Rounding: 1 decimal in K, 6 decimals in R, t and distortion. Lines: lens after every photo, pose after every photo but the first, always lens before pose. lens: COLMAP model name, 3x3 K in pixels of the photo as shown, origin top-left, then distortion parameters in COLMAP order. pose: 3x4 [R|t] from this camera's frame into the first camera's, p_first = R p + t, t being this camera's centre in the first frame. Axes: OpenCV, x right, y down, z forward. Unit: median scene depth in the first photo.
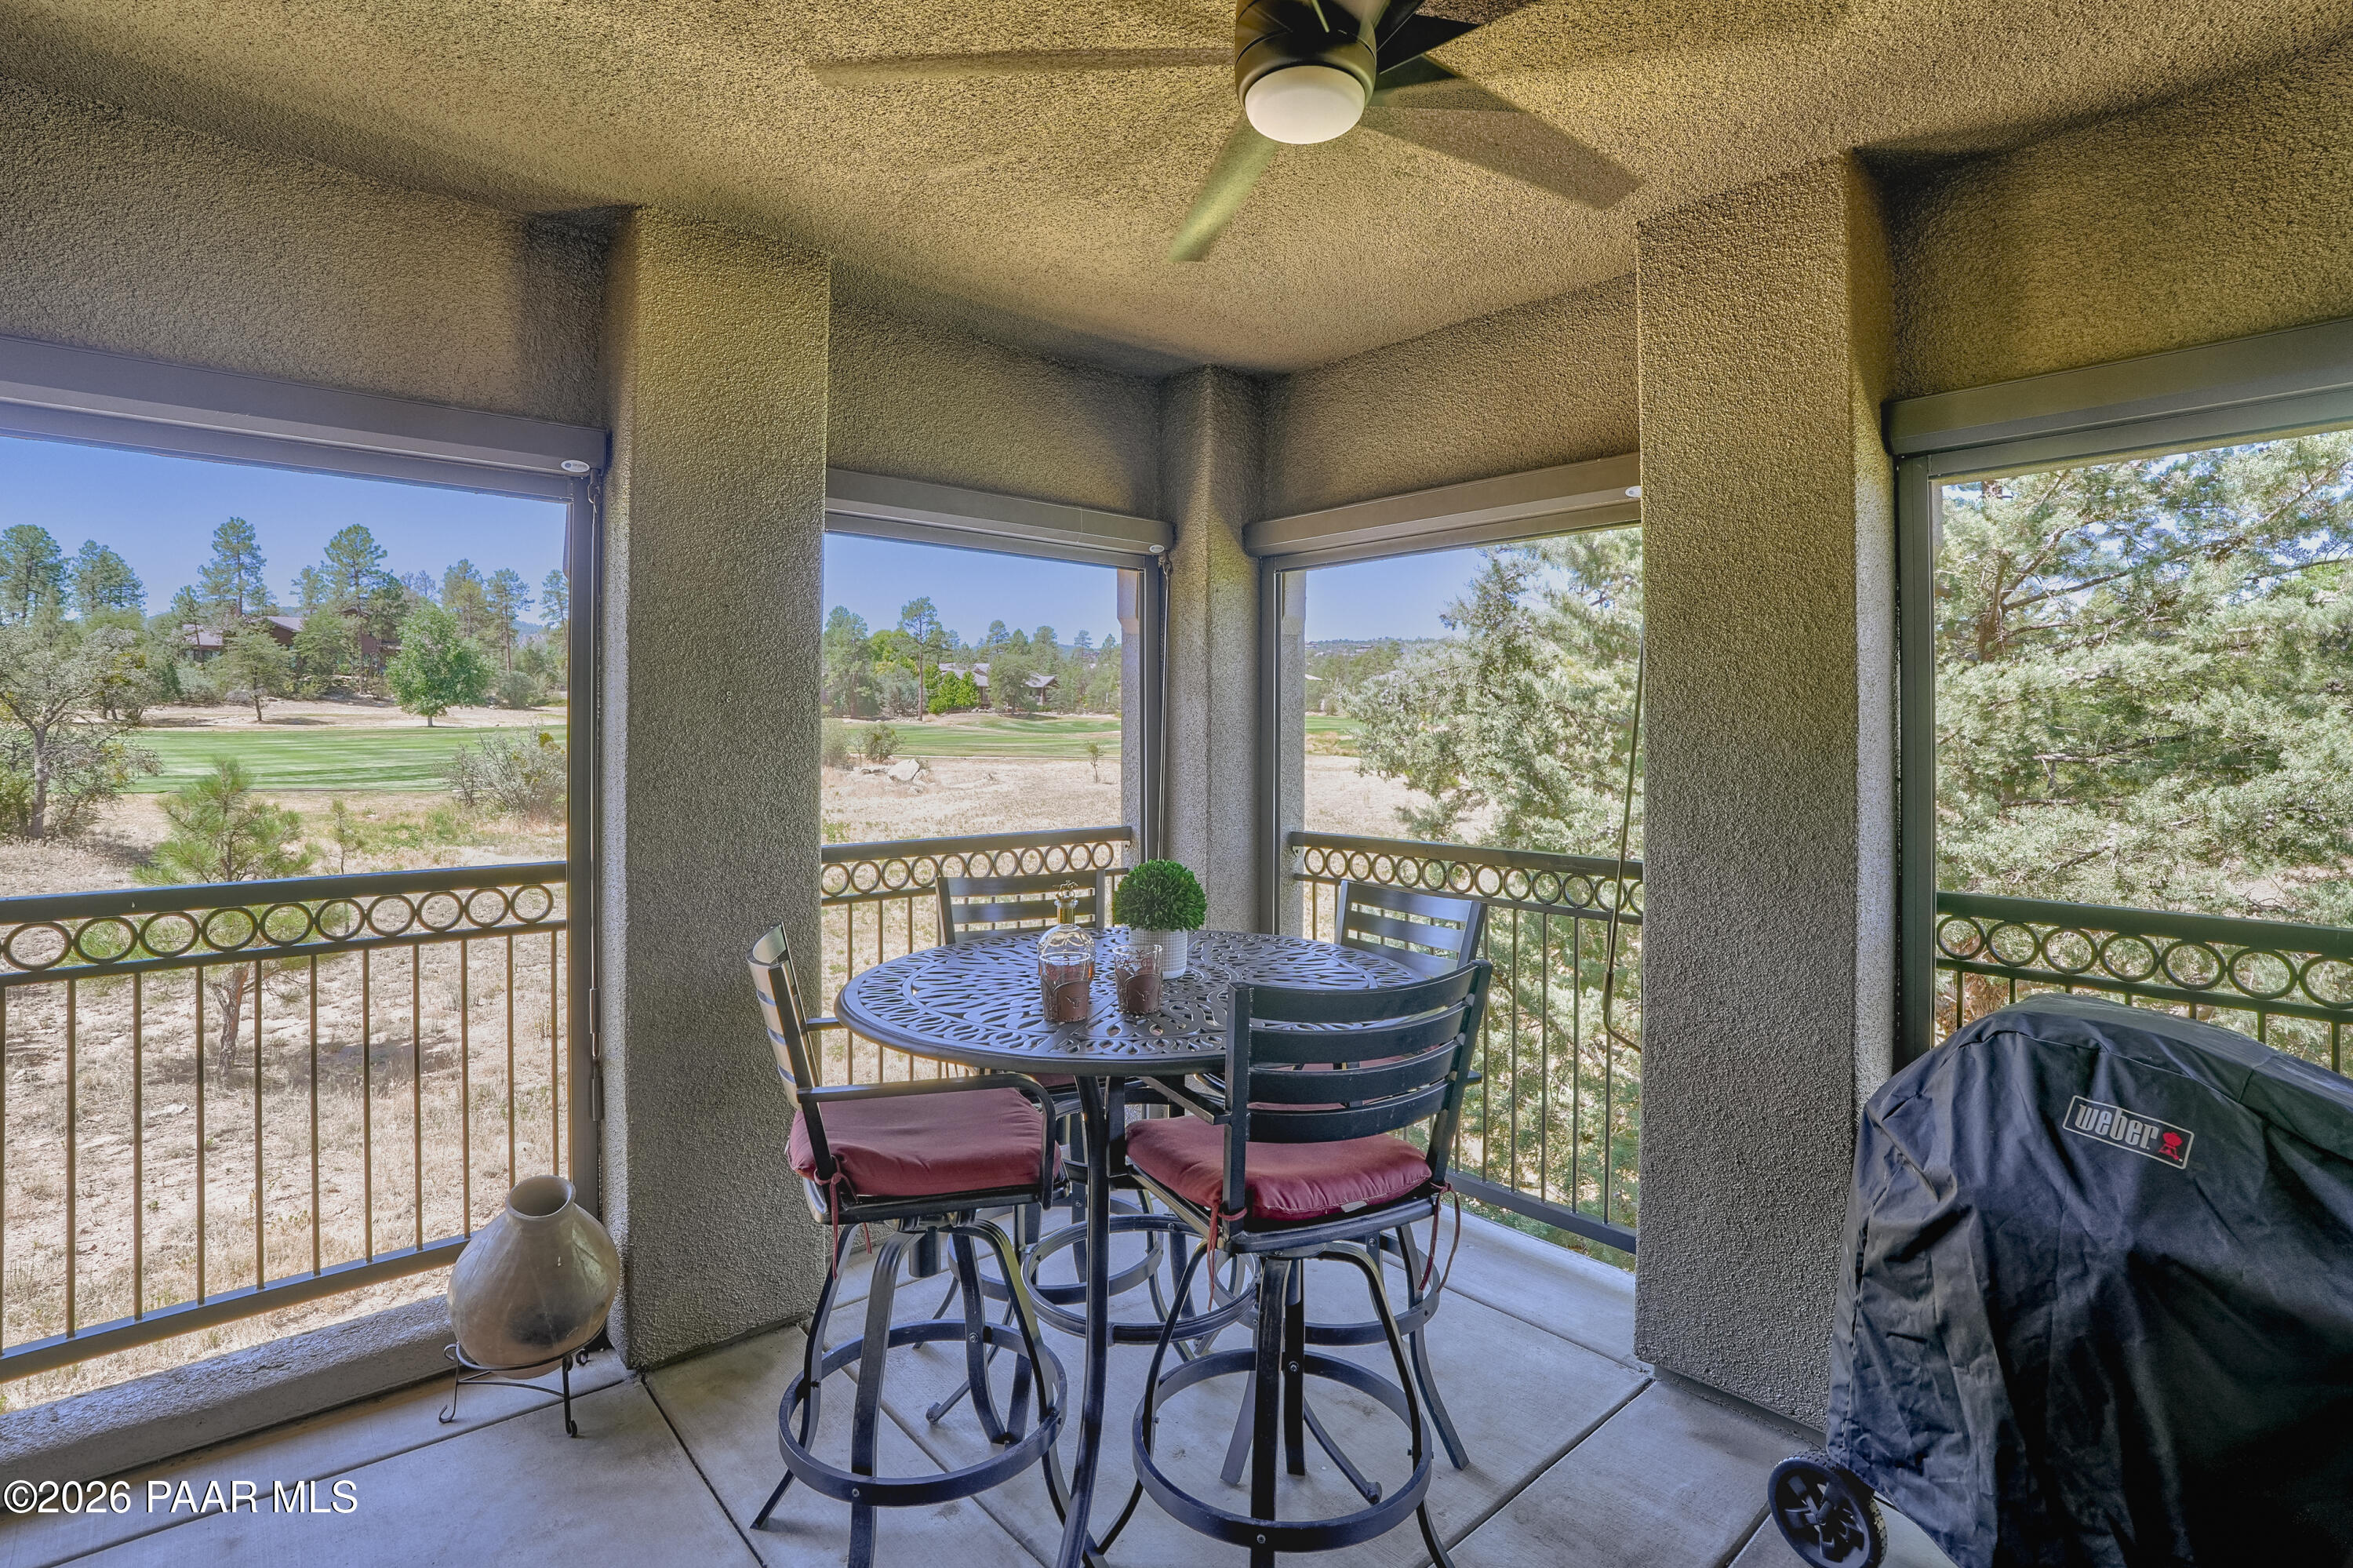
lens RADIAL K [[1093.7, 0, 1199.9], [0, 1093.7, 718.0], [0, 0, 1]] dist [-0.000439, -0.000004]
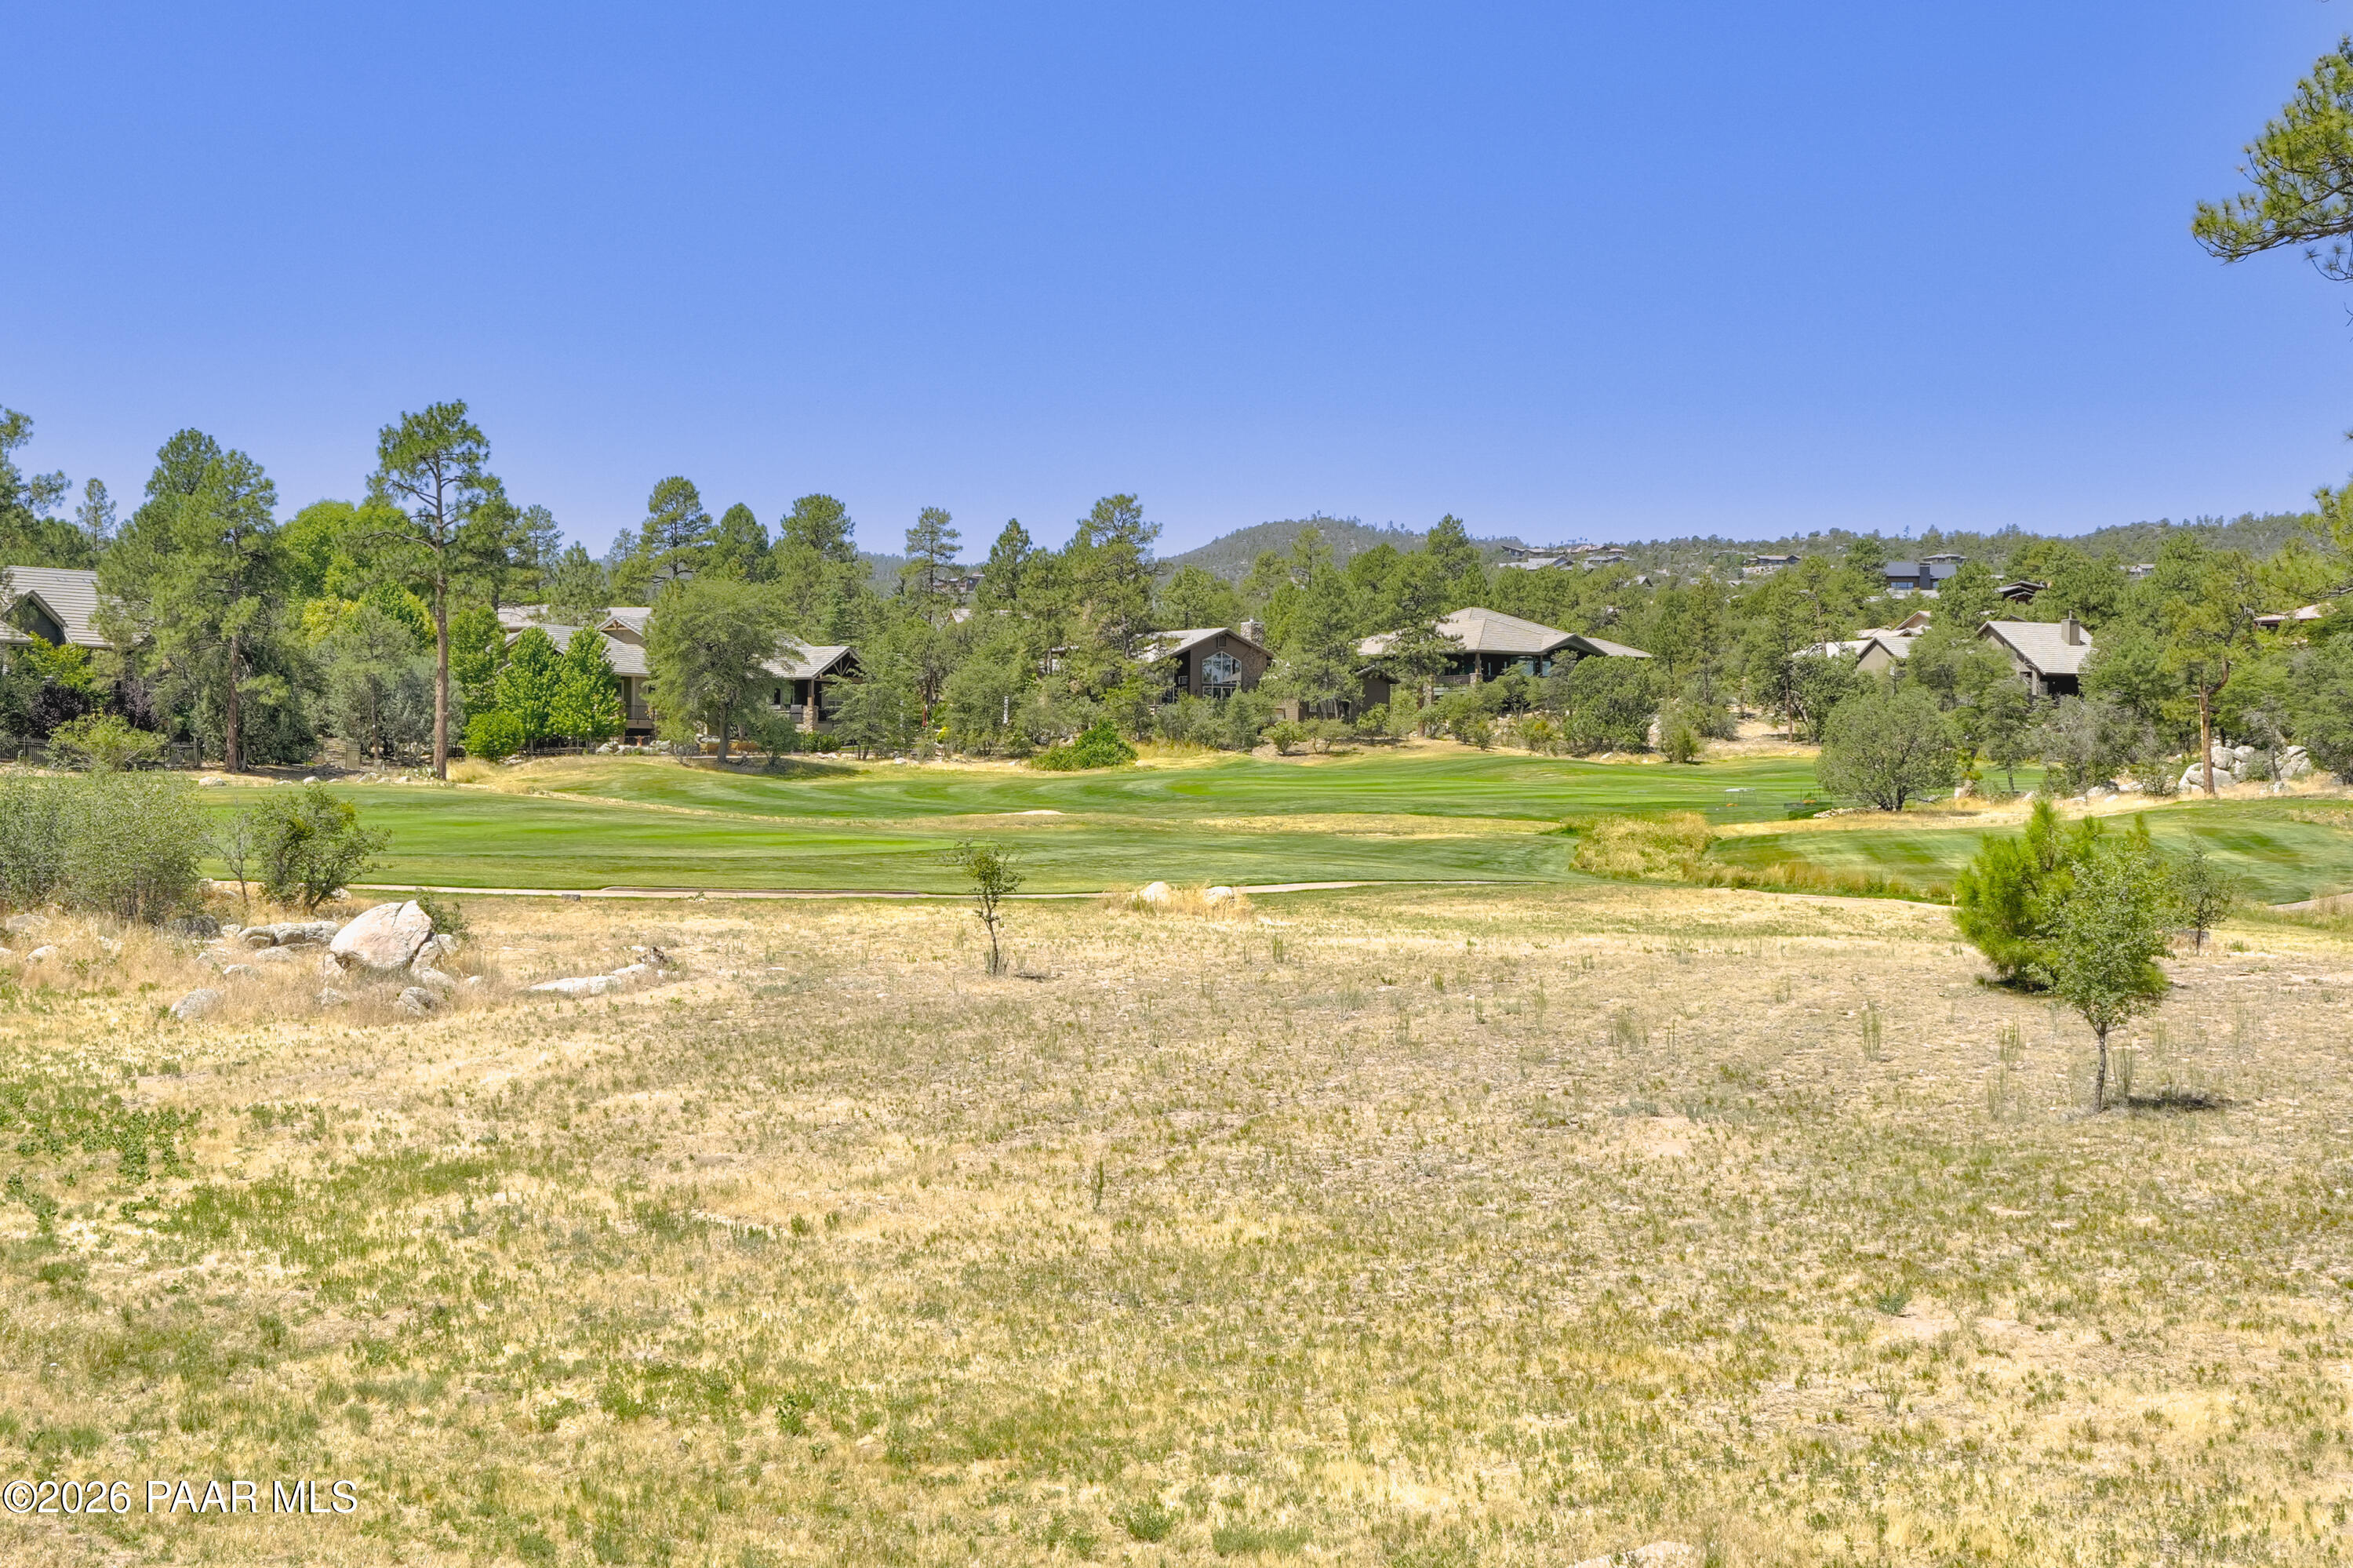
lens RADIAL K [[2379.7, 0, 1175.4], [0, 2379.7, 788.3], [0, 0, 1]] dist [0.020311, 0.000000]
pose [[0.999398, 0.000617, 0.034695, -0.058983], [-0.000859, 0.999975, 0.006960, 0.000129], [-0.034690, -0.006985, 0.999374, 0.273813]]
